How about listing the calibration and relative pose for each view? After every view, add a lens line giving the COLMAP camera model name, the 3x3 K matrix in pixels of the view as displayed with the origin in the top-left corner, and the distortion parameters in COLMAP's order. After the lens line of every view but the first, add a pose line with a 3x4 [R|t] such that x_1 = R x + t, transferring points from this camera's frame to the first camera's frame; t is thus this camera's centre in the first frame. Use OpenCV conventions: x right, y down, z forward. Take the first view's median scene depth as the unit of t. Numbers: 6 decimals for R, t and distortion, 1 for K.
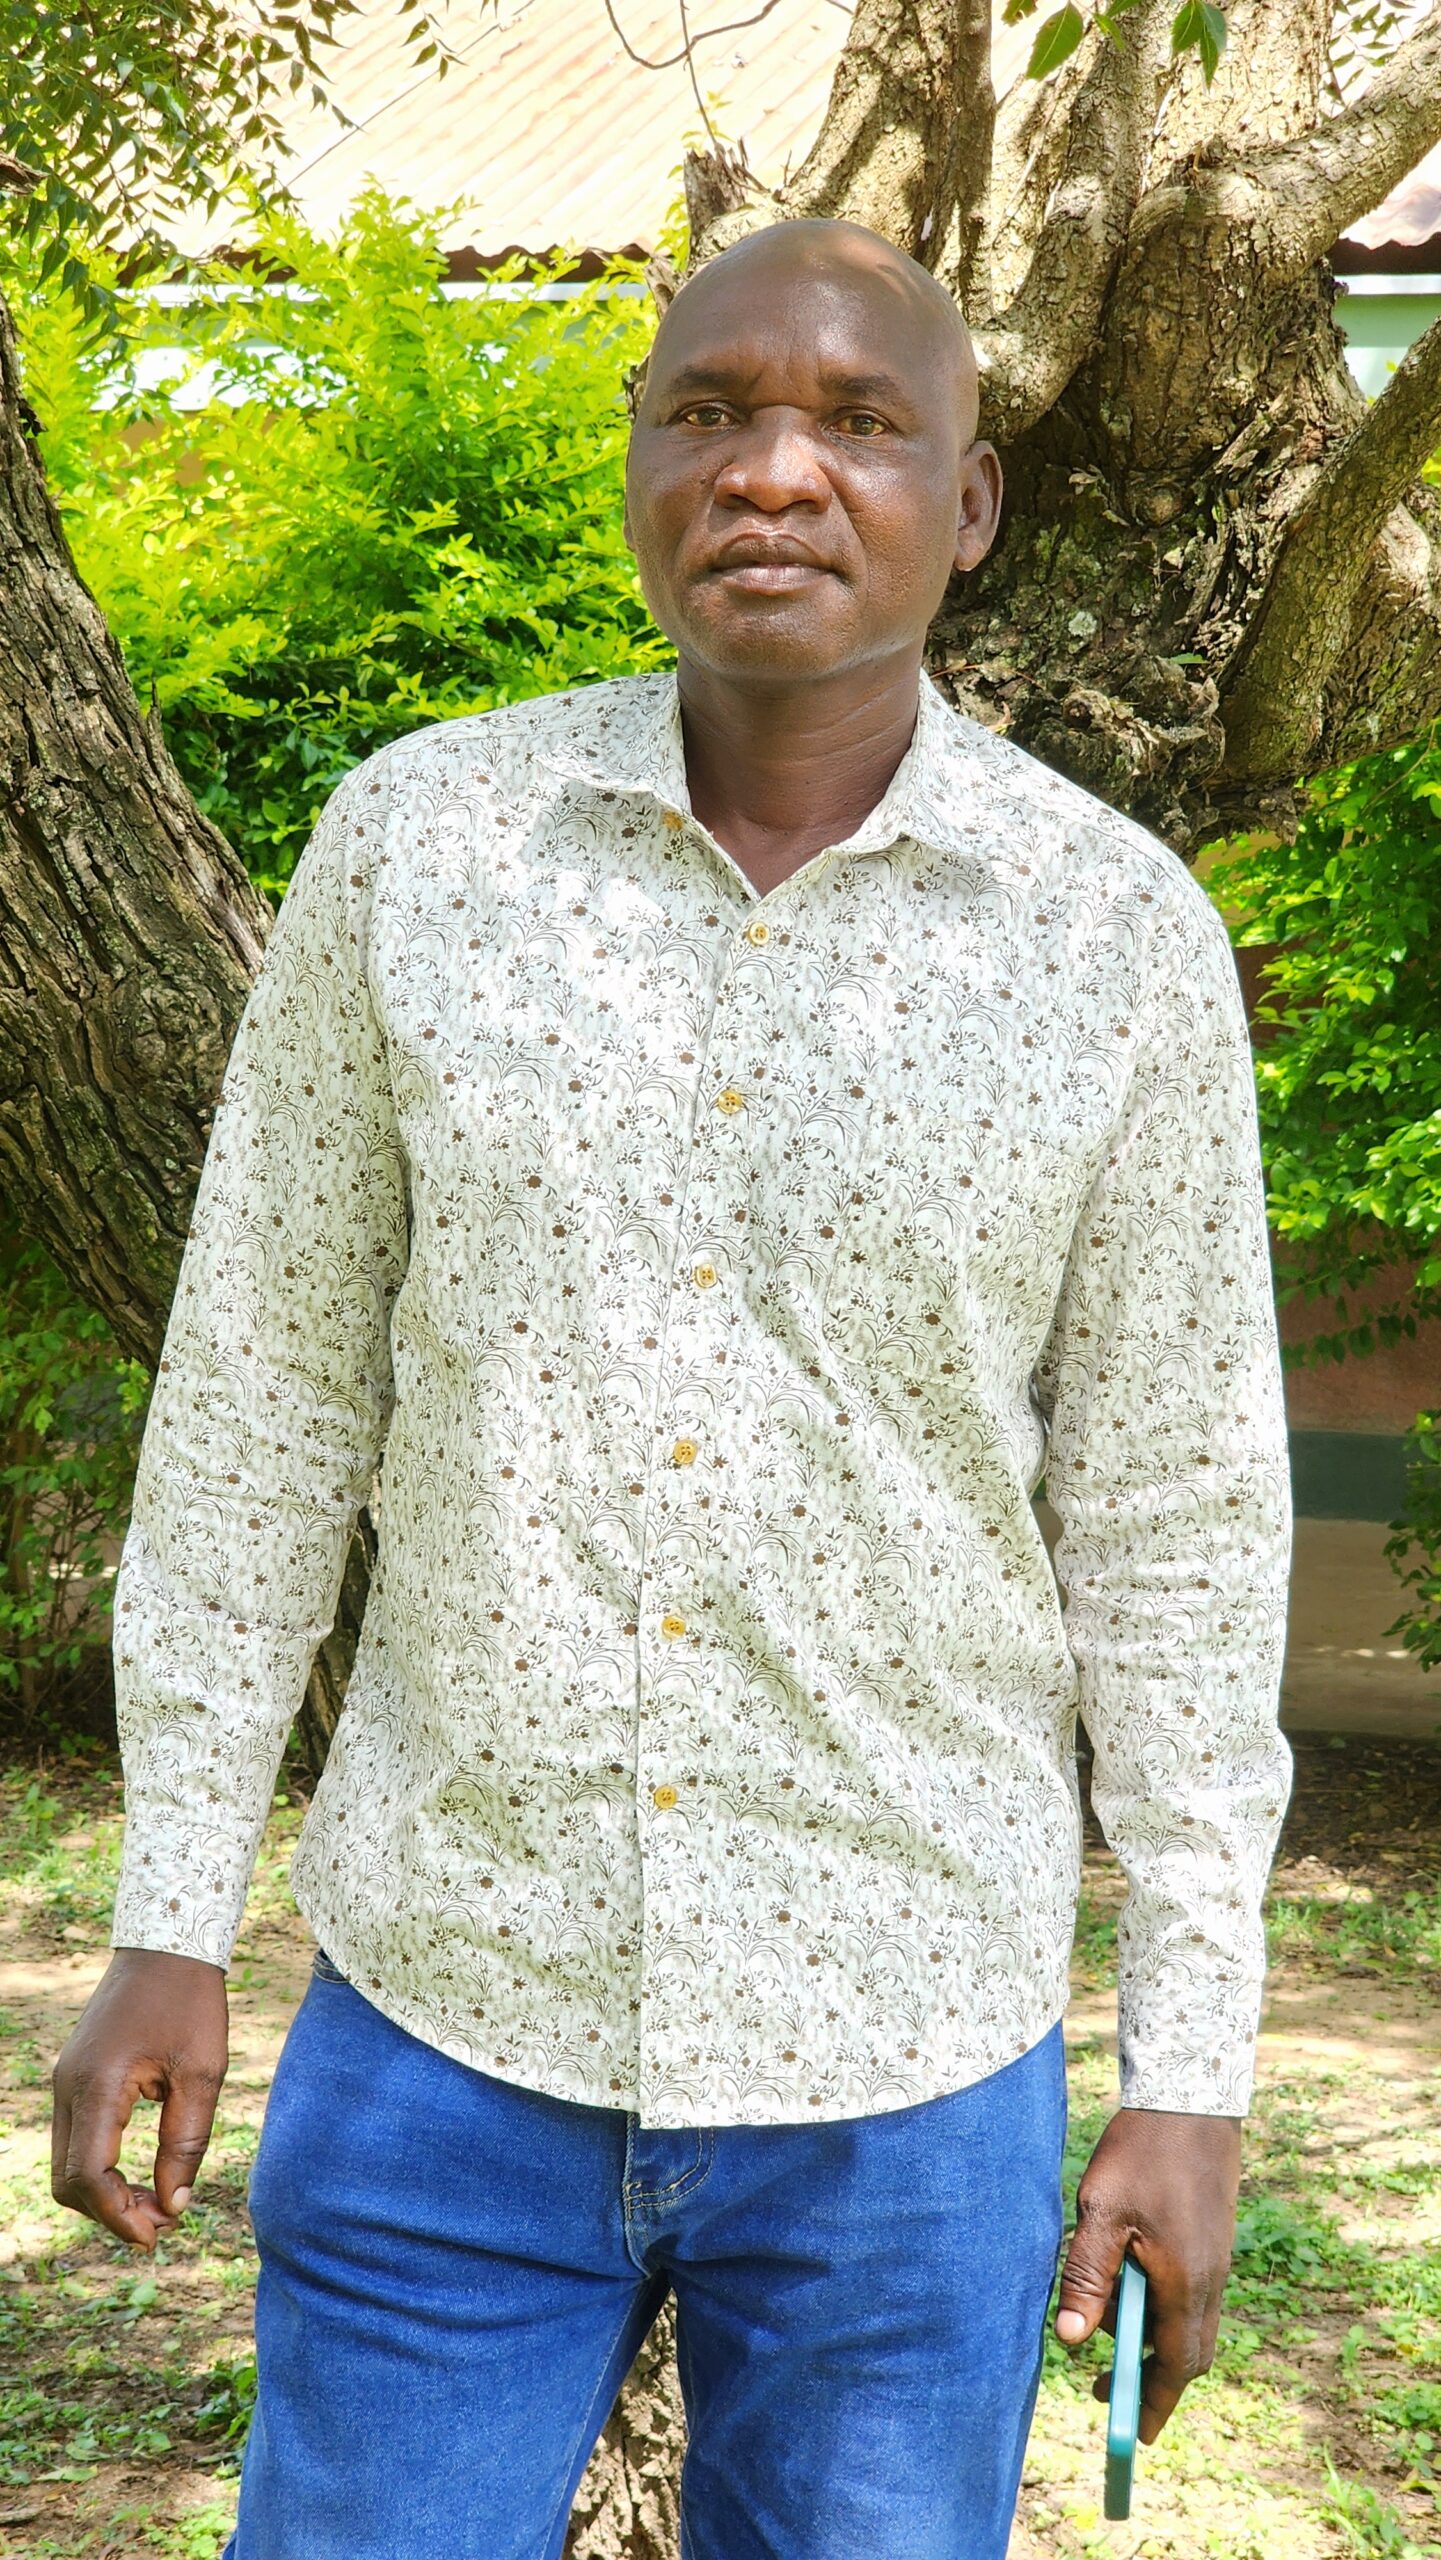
lens RADIAL K [[4240.6, 0, 712.8], [0, 4240.6, 1292.5], [0, 0, 1]] dist [-0.037110, 0.000000]
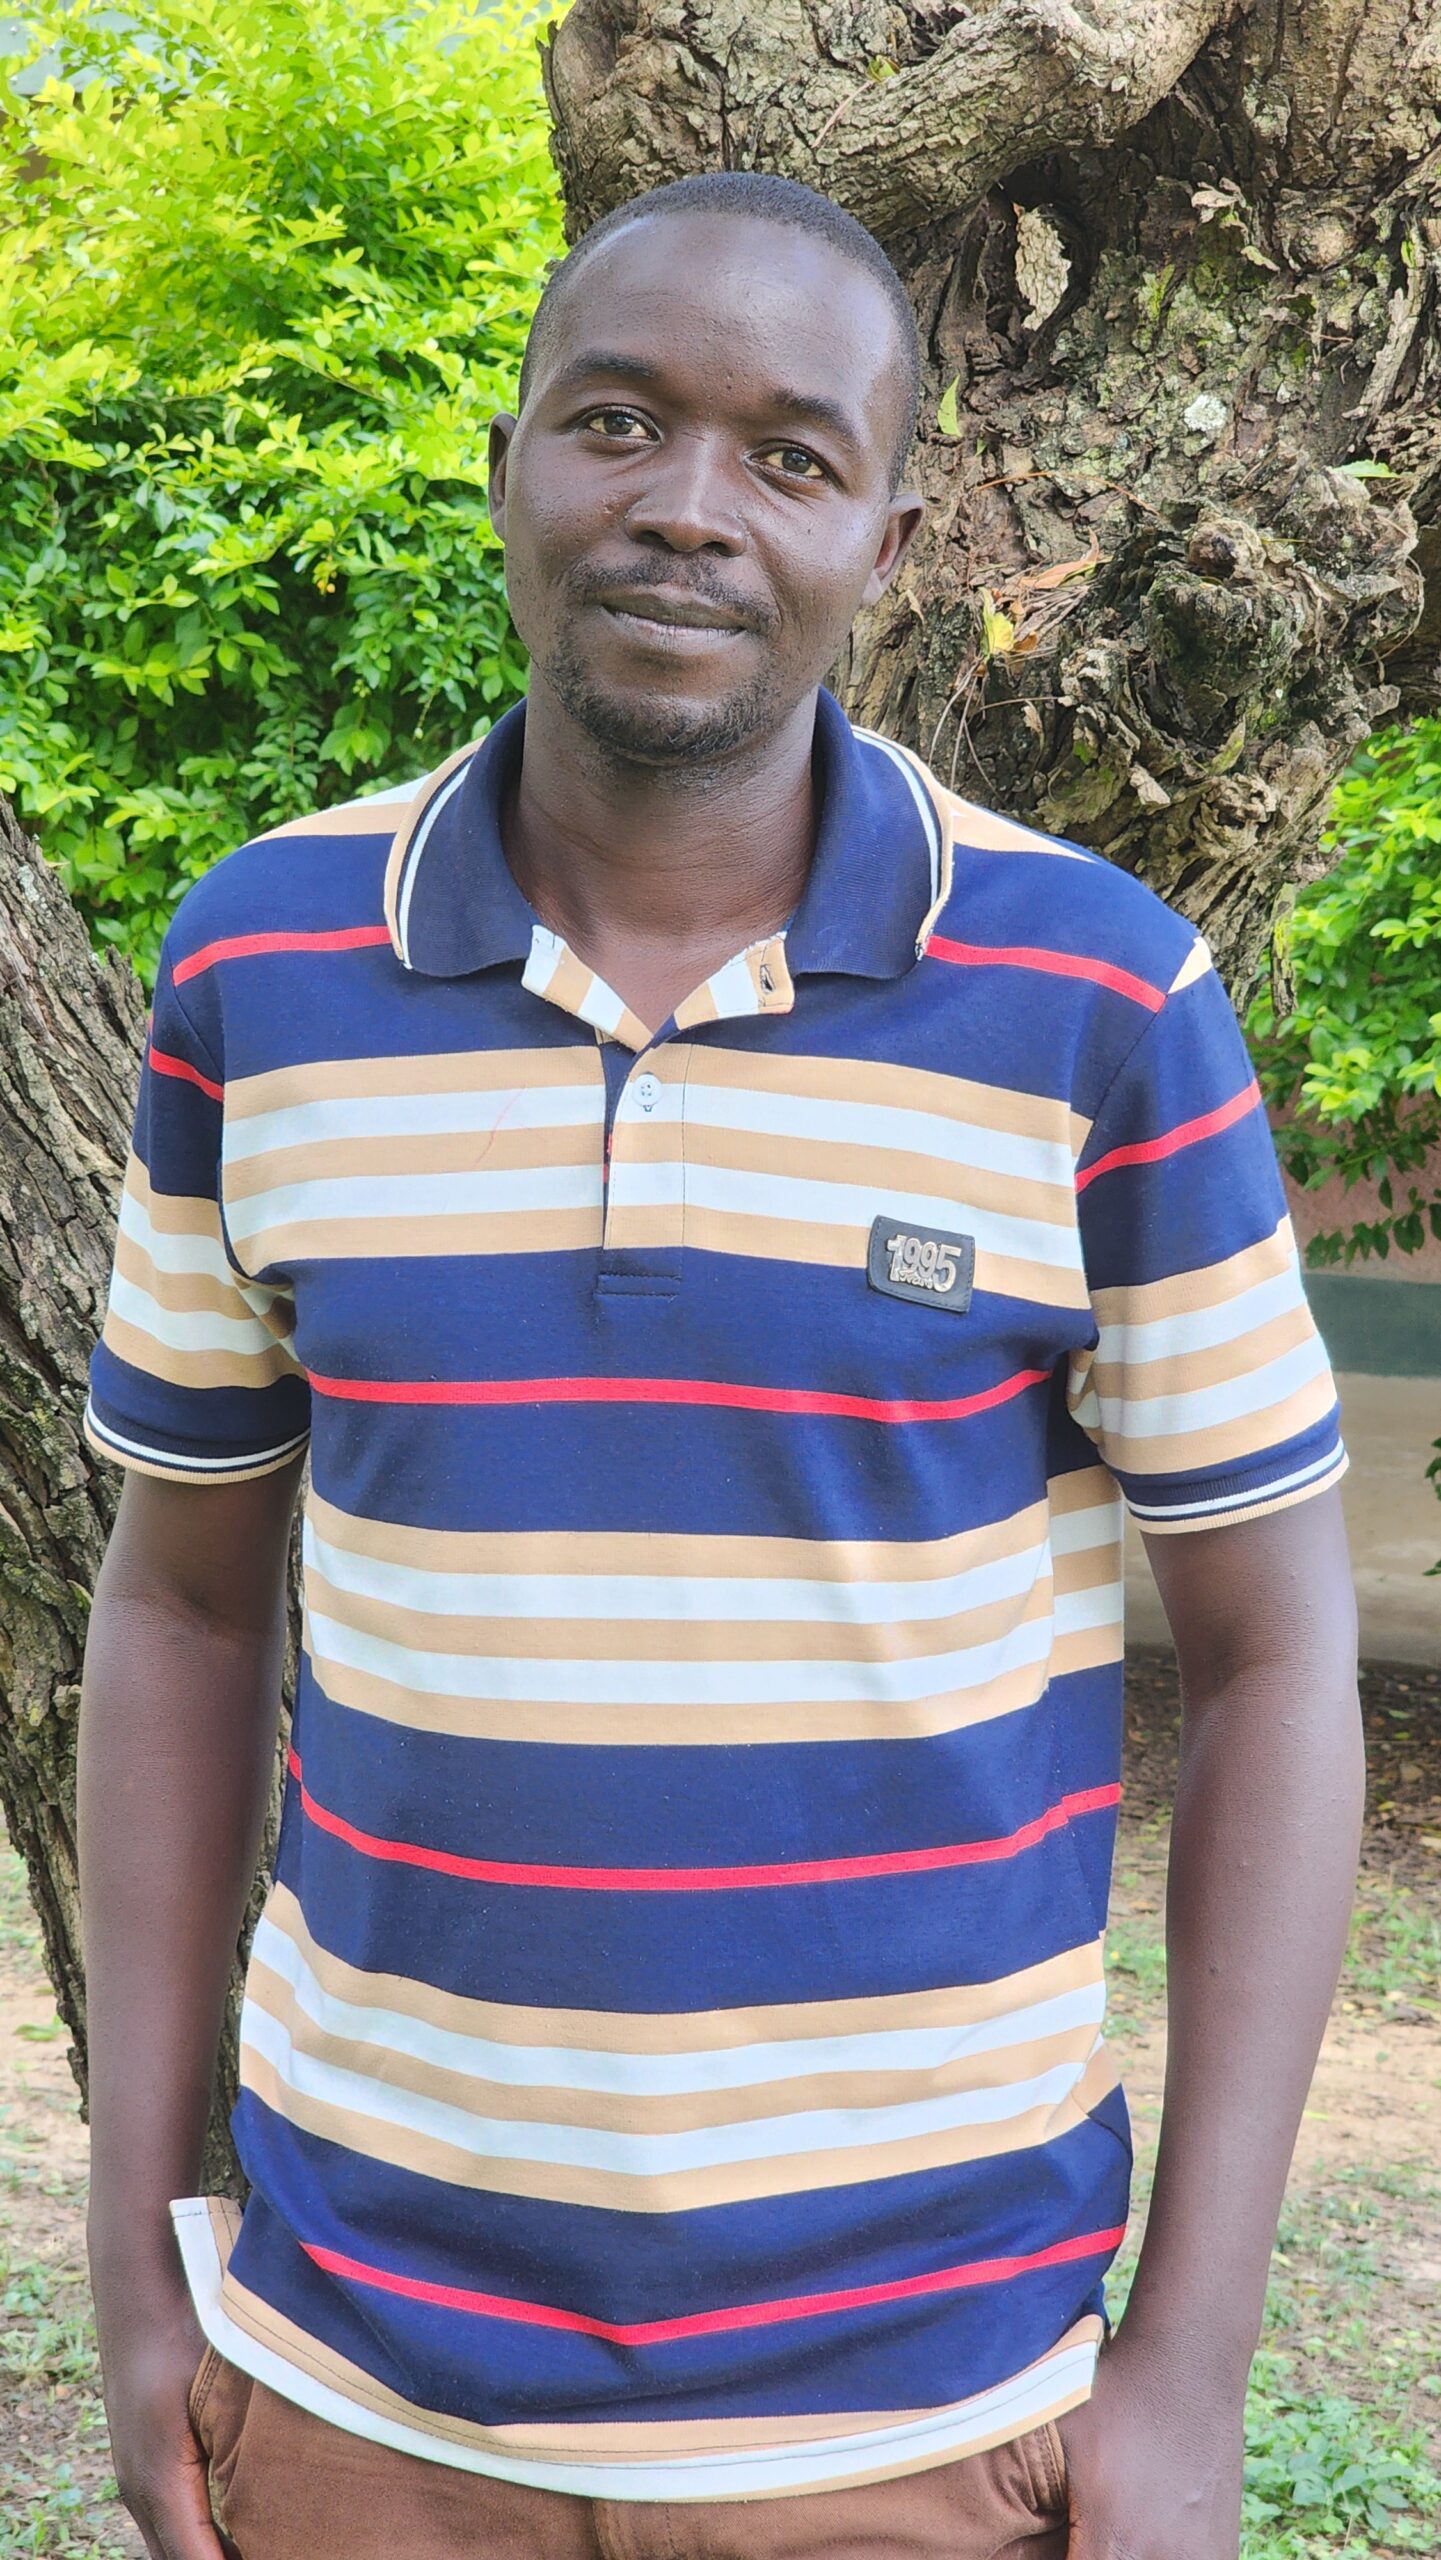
lens RADIAL K [[4240.6, 0, 703.7], [0, 4240.6, 1186.3], [0, 0, 1]] dist [-0.037110, 0.000000]
pose [[0.999758, 0.013050, 0.017715, -0.002181], [-0.013791, 0.999007, 0.042361, -0.031925], [-0.017145, -0.042595, 0.998945, 0.164162]]
